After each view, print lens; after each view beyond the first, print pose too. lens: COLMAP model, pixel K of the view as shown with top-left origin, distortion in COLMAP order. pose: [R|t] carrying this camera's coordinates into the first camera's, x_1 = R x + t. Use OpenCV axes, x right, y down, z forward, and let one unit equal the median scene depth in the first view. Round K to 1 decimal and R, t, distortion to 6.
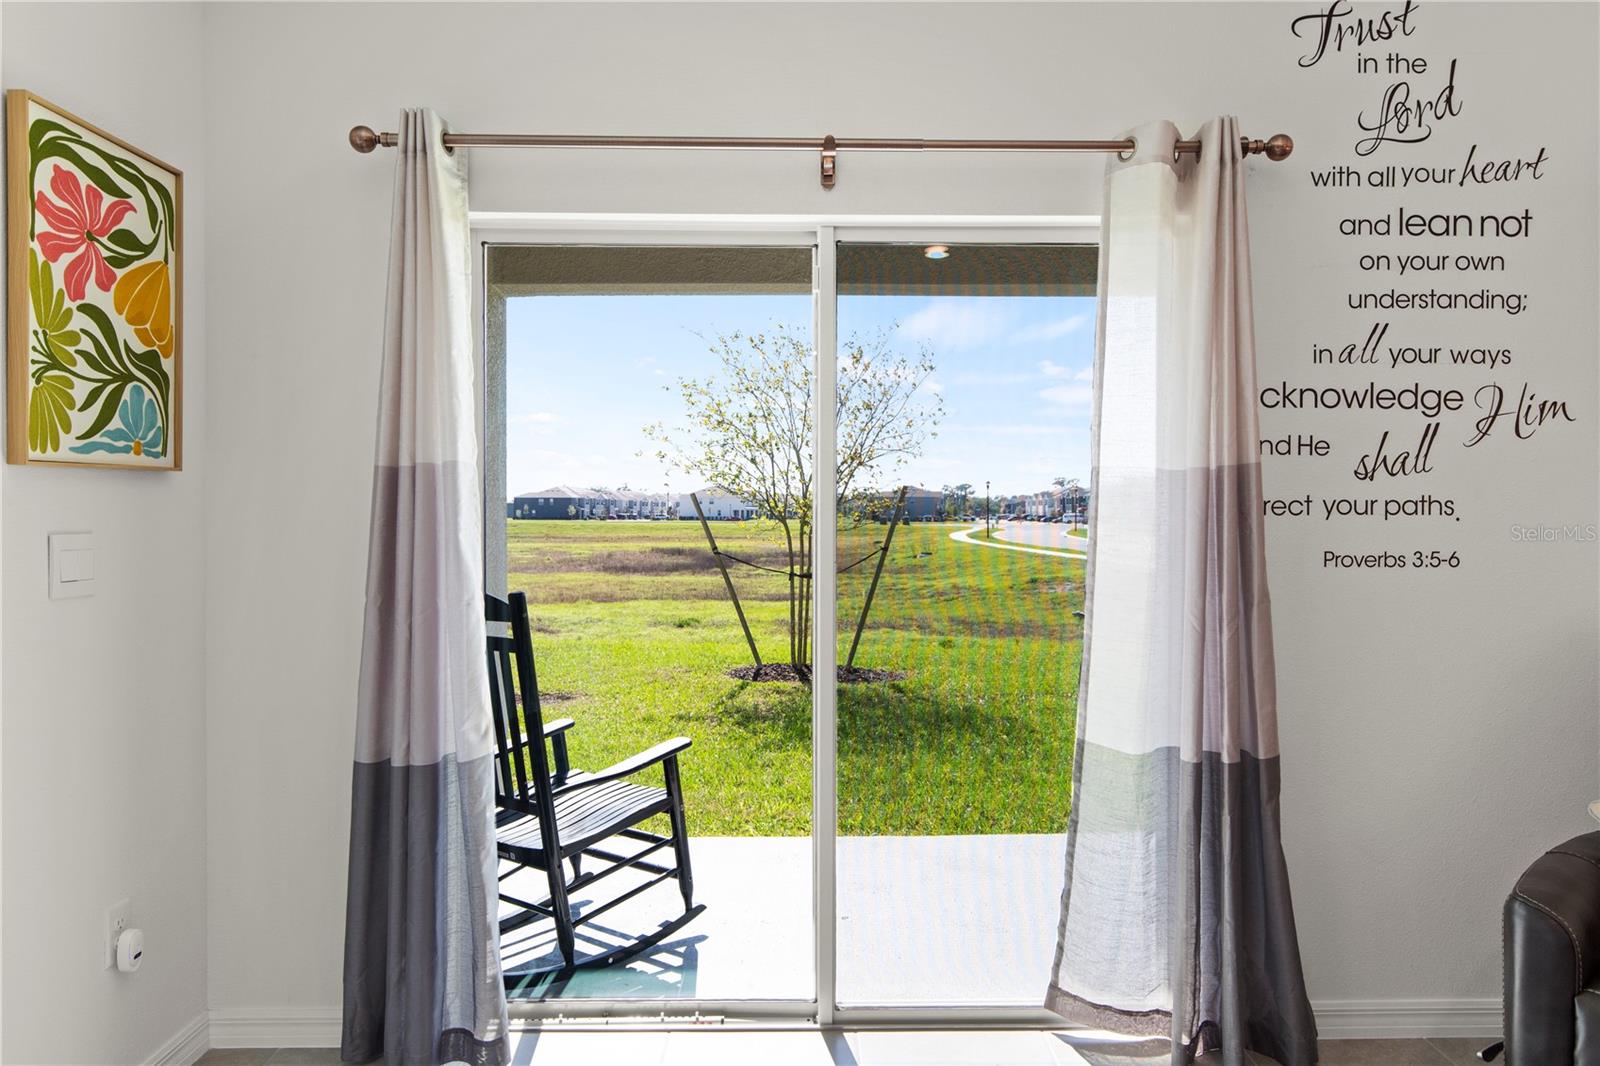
lens RADIAL K [[1026.8, 0, 809.2], [0, 1026.8, 526.0], [0, 0, 1]] dist [0.003417, 0.001142]
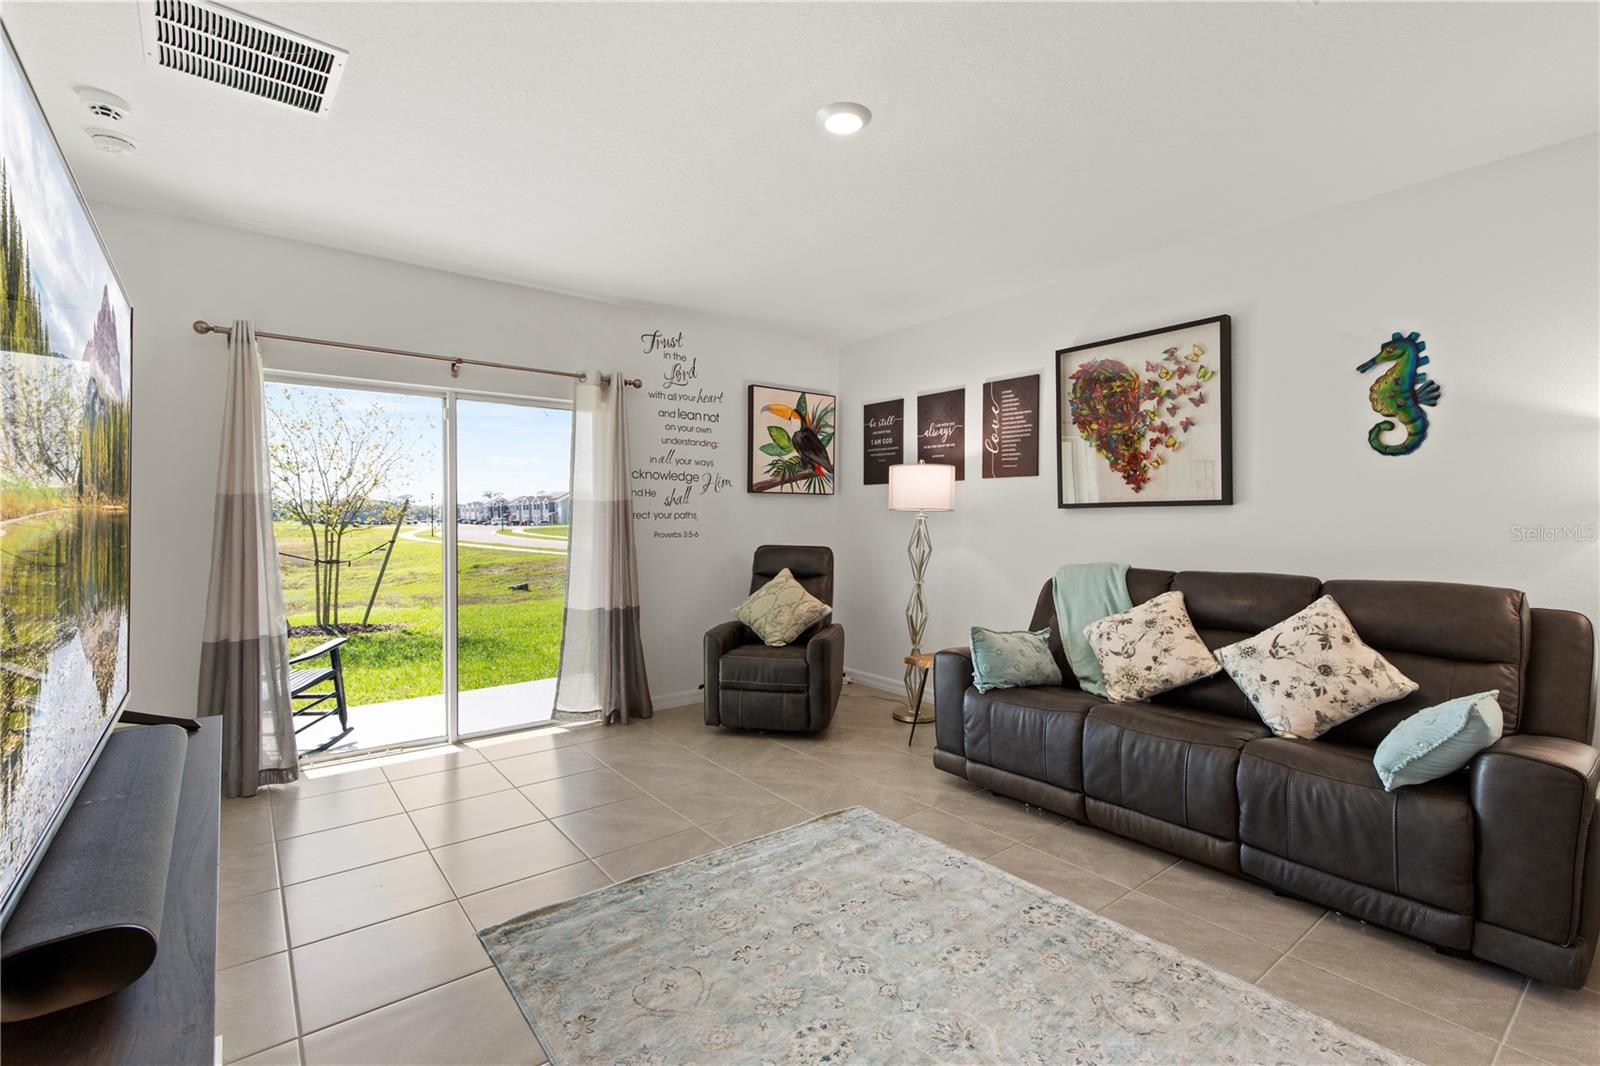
lens RADIAL K [[723.1, 0, 807.4], [0, 723.1, 527.9], [0, 0, 1]] dist [0.005307, -0.001539]
pose [[0.792799, -0.007990, 0.609431, -0.345382], [0.007162, 0.999967, 0.003793, 0.009857], [-0.609441, 0.001358, 0.792830, -0.766917]]
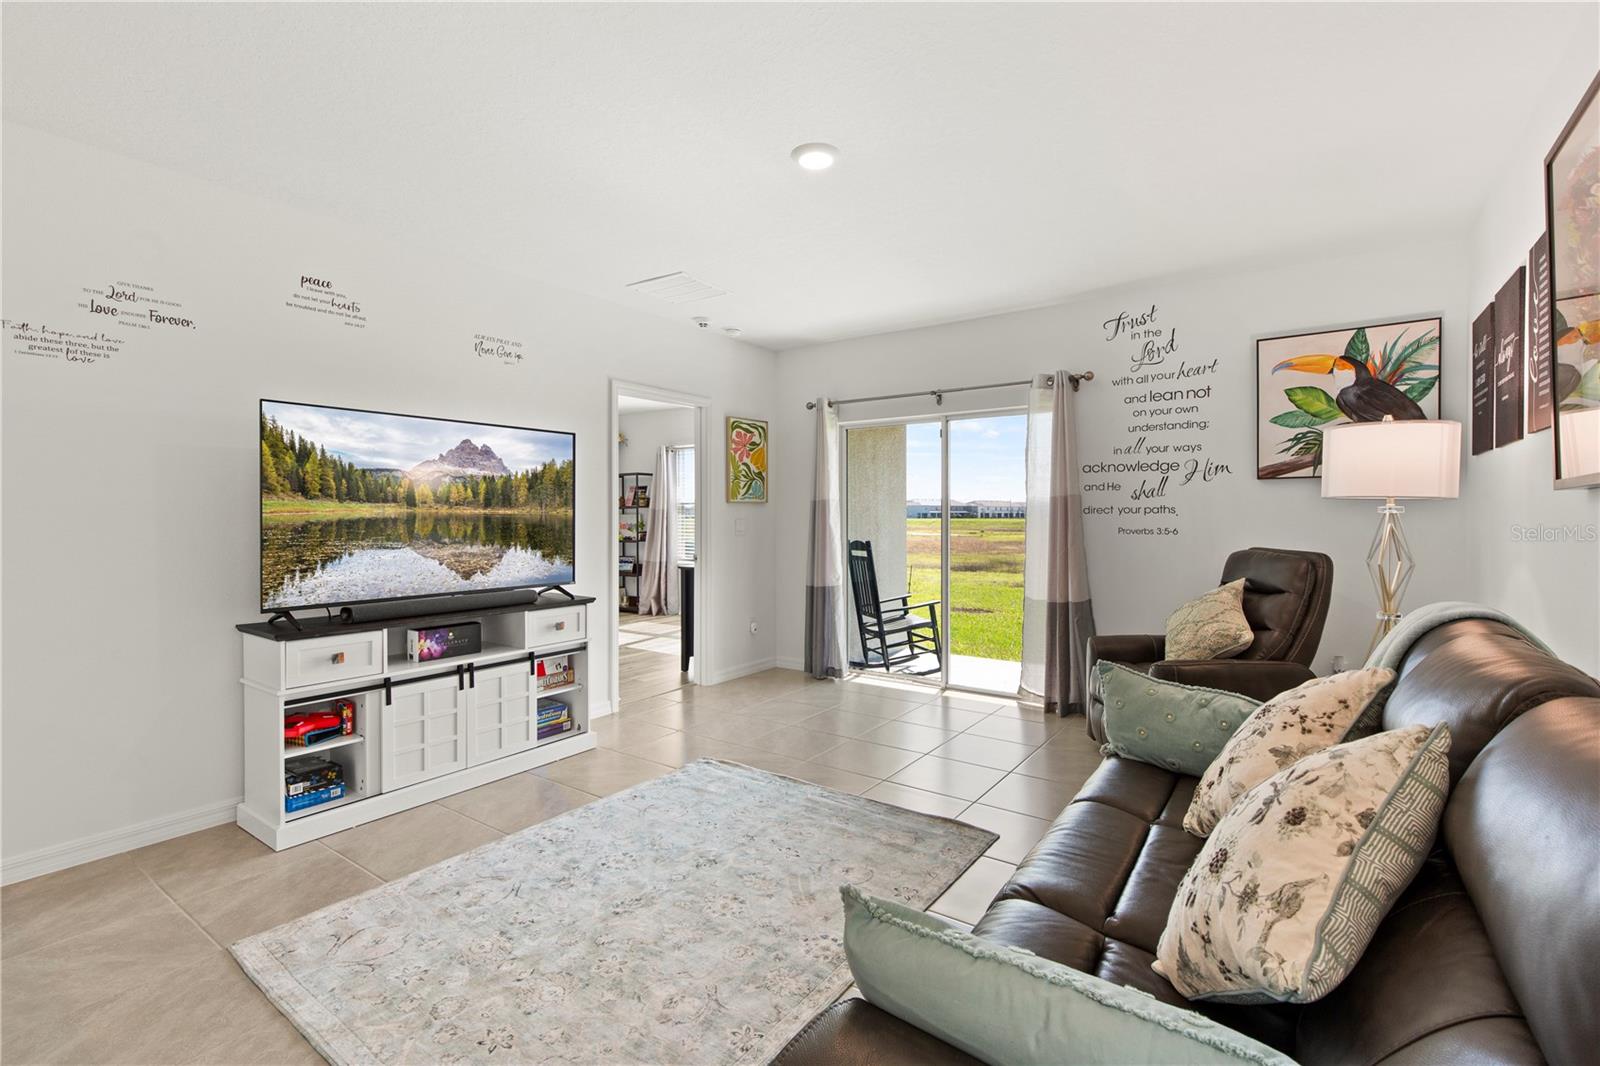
lens RADIAL K [[723.1, 0, 804.3], [0, 723.1, 519.6], [0, 0, 1]] dist [0.005307, -0.001539]
pose [[0.804770, 0.000816, -0.593586, 0.941518], [-0.003384, 0.999989, -0.003213, 0.012941], [0.593577, 0.004595, 0.804764, -0.914605]]
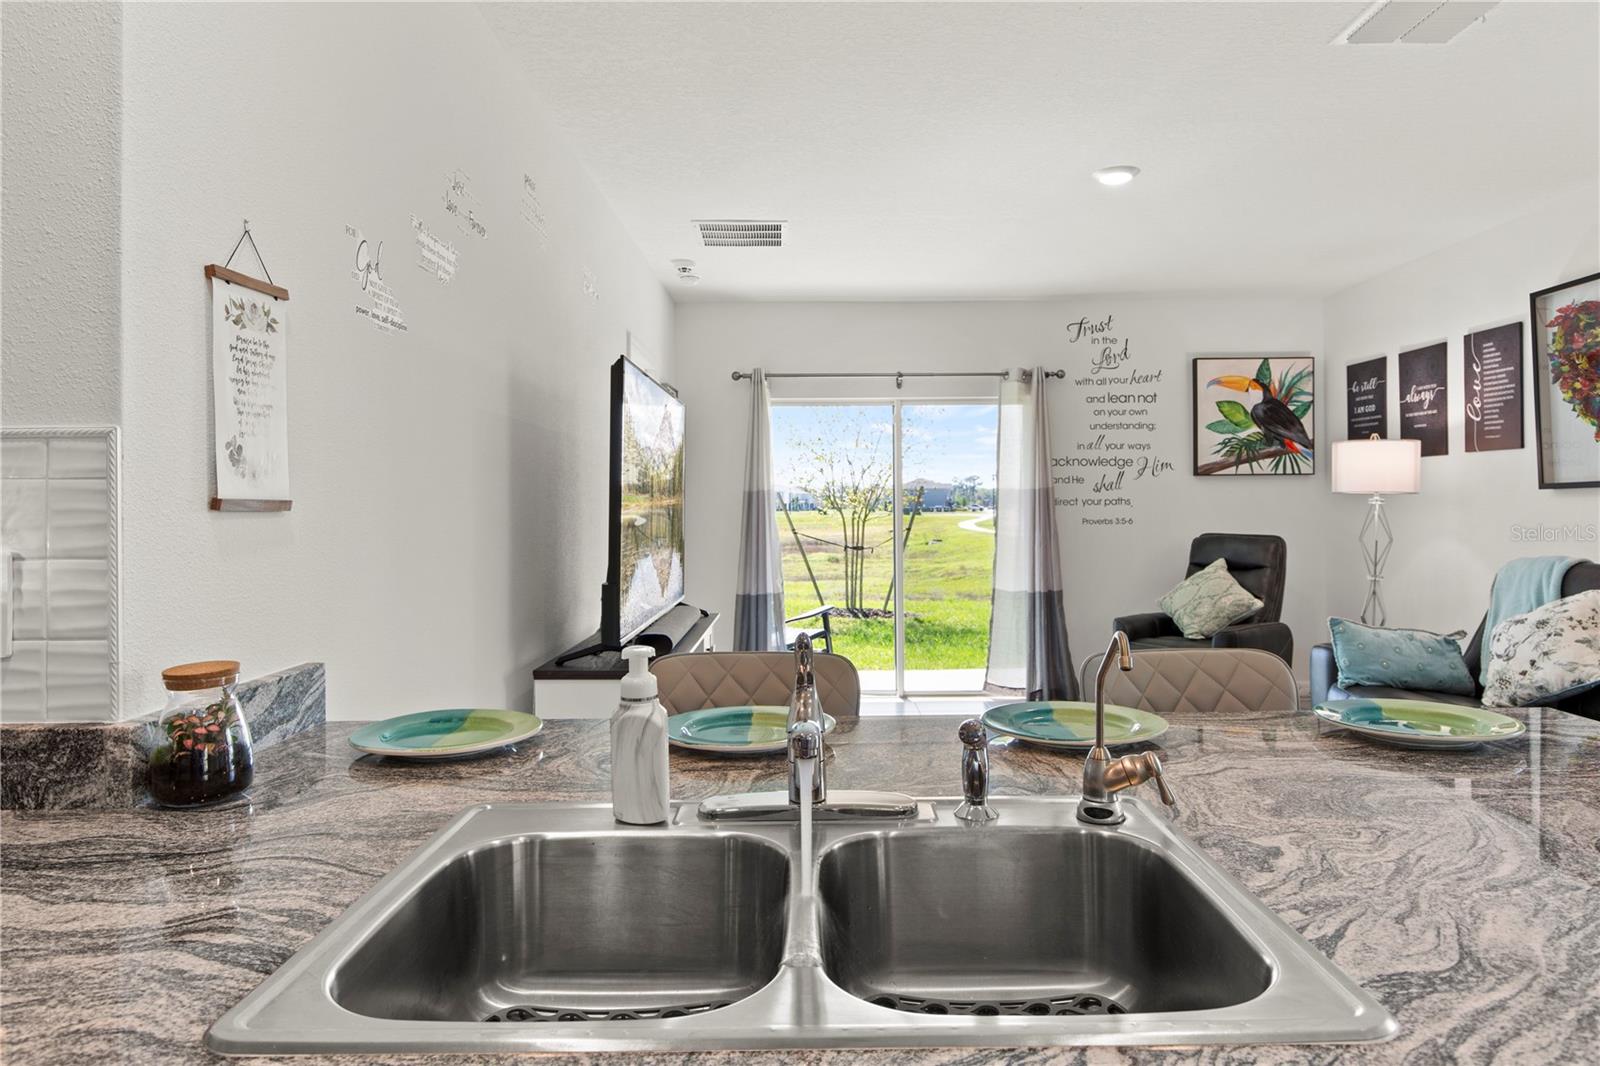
lens RADIAL K [[988.6, 0, 803.3], [0, 988.6, 494.7], [0, 0, 1]] dist [-0.000866, -0.002503]
pose [[0.999741, -0.009036, -0.020907, -0.184008], [0.008560, 0.999704, -0.022767, 0.015112], [0.021107, 0.022582, 0.999522, -1.637917]]
